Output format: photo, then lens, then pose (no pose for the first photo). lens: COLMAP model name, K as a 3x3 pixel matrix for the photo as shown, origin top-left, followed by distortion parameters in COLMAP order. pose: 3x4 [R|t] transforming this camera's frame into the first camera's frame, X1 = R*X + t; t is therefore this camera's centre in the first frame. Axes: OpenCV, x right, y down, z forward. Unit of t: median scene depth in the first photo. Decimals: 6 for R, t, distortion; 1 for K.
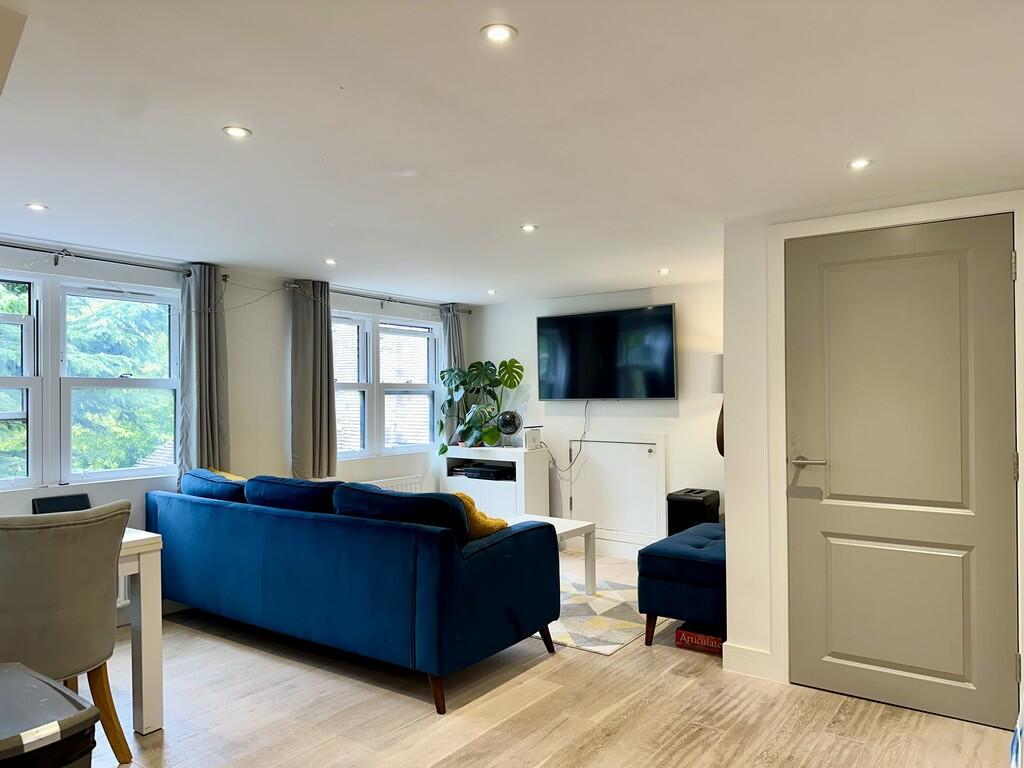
lens RADIAL K [[738.2, 0, 510.7], [0, 738.2, 386.6], [0, 0, 1]] dist [0.068791, -0.050395]
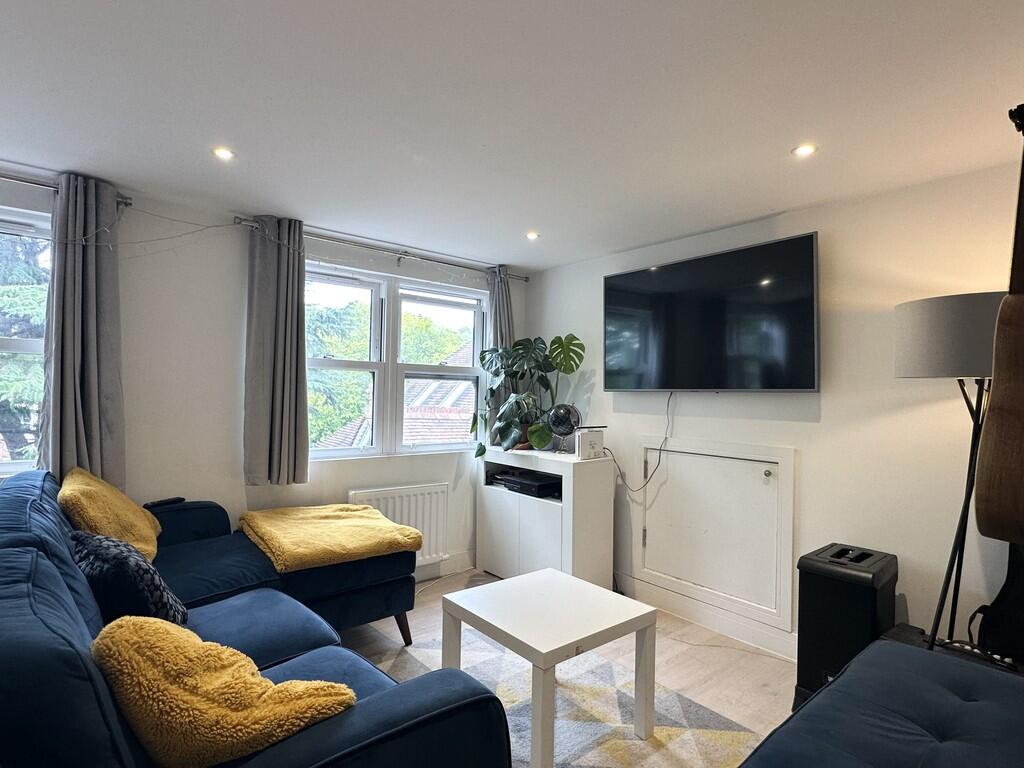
lens RADIAL K [[541.7, 0, 508.9], [0, 541.7, 387.9], [0, 0, 1]] dist [-0.019063, 0.002191]
pose [[0.966534, 0.024636, -0.255353, 0.083946], [-0.024973, 0.999686, 0.001925, 0.017114], [0.255320, 0.004516, 0.966846, 0.461230]]
